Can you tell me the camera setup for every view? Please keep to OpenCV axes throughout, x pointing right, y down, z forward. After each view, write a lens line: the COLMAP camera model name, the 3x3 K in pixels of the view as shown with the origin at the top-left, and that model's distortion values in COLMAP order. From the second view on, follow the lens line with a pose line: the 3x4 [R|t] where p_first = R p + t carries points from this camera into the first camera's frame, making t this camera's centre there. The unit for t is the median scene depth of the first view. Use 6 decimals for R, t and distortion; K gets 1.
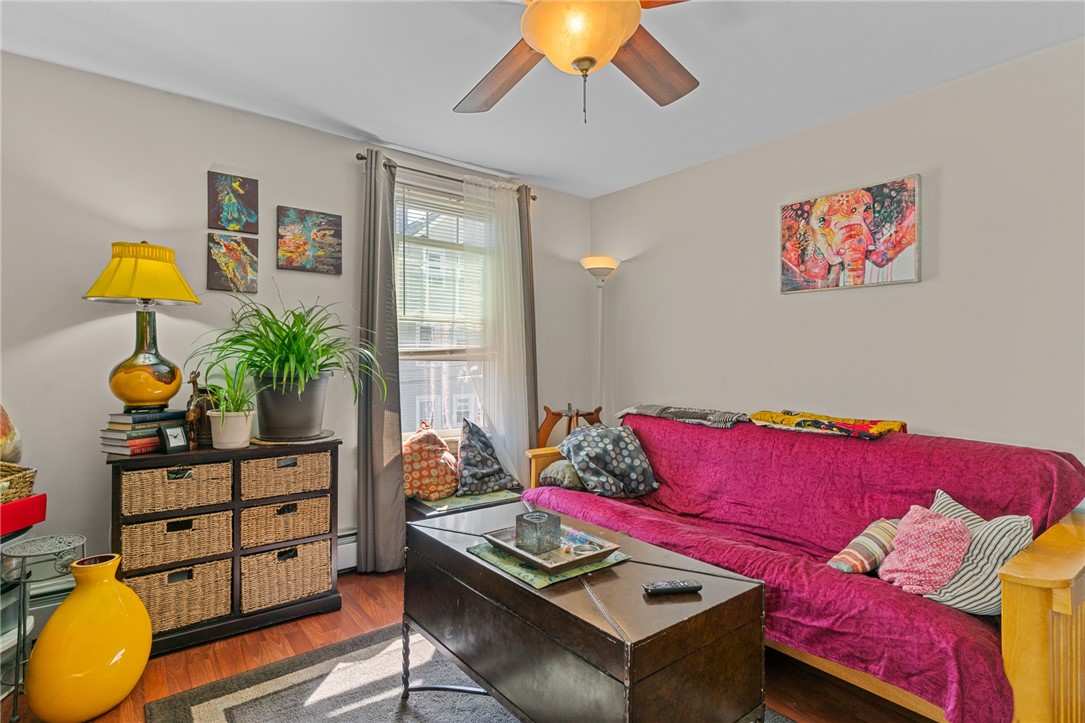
lens RADIAL K [[540.0, 0, 542.5], [0, 540.0, 361.5], [0, 0, 1]] dist [-0.001903, -0.000620]
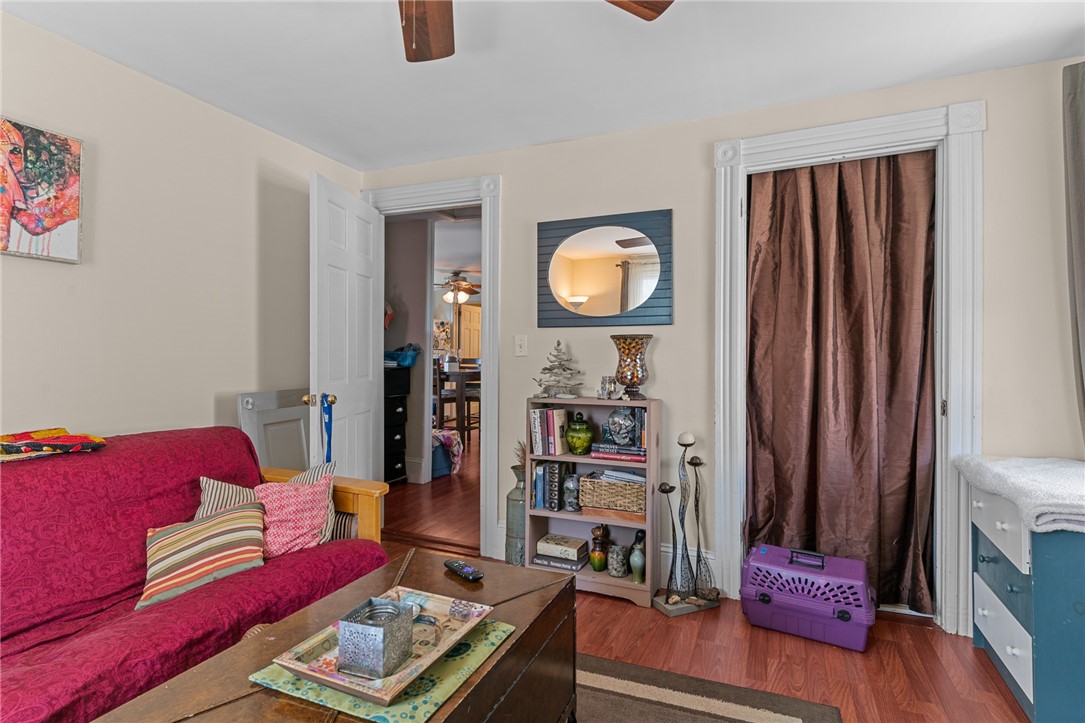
lens RADIAL K [[540.0, 0, 542.5], [0, 540.0, 361.5], [0, 0, 1]] dist [-0.001903, -0.000620]
pose [[-0.475378, -0.013431, 0.879679, -0.413196], [-0.005510, 0.999909, 0.012289, -0.005881], [-0.879764, 0.000995, -0.475409, 0.733075]]
